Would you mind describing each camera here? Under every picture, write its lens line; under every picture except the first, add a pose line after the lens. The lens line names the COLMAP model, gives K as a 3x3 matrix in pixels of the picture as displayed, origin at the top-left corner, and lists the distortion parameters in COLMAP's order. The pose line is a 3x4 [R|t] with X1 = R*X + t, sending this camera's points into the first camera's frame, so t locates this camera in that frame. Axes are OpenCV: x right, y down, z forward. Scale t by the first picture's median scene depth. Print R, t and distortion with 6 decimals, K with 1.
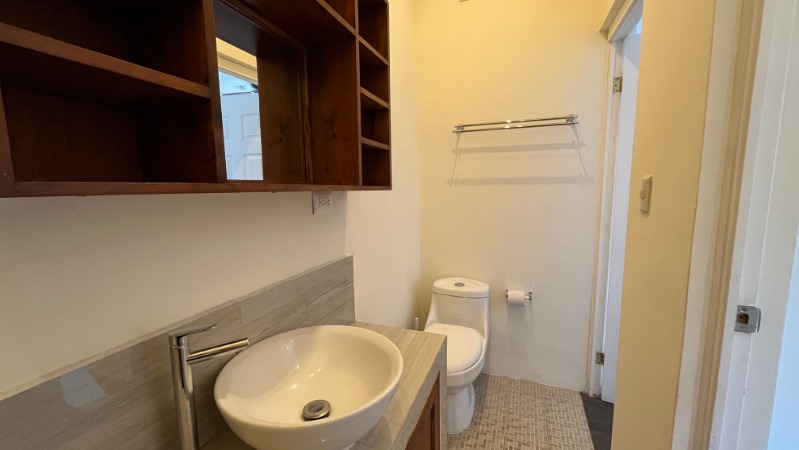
lens RADIAL K [[323.4, 0, 395.7], [0, 323.4, 225.3], [0, 0, 1]] dist [-0.000943, -0.000055]
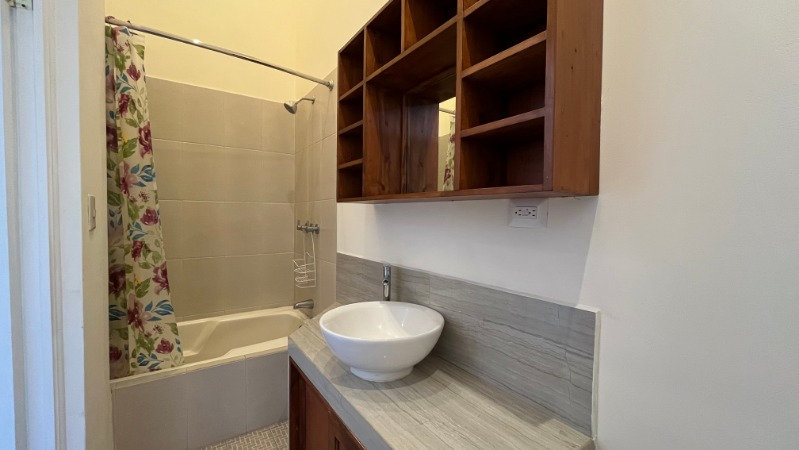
lens RADIAL K [[323.4, 0, 395.7], [0, 323.4, 225.3], [0, 0, 1]] dist [-0.000943, -0.000055]
pose [[-0.561298, 0.038056, -0.826739, 0.622301], [-0.097777, 0.988897, 0.111904, -0.103085], [0.821818, 0.143647, -0.551344, 1.247660]]
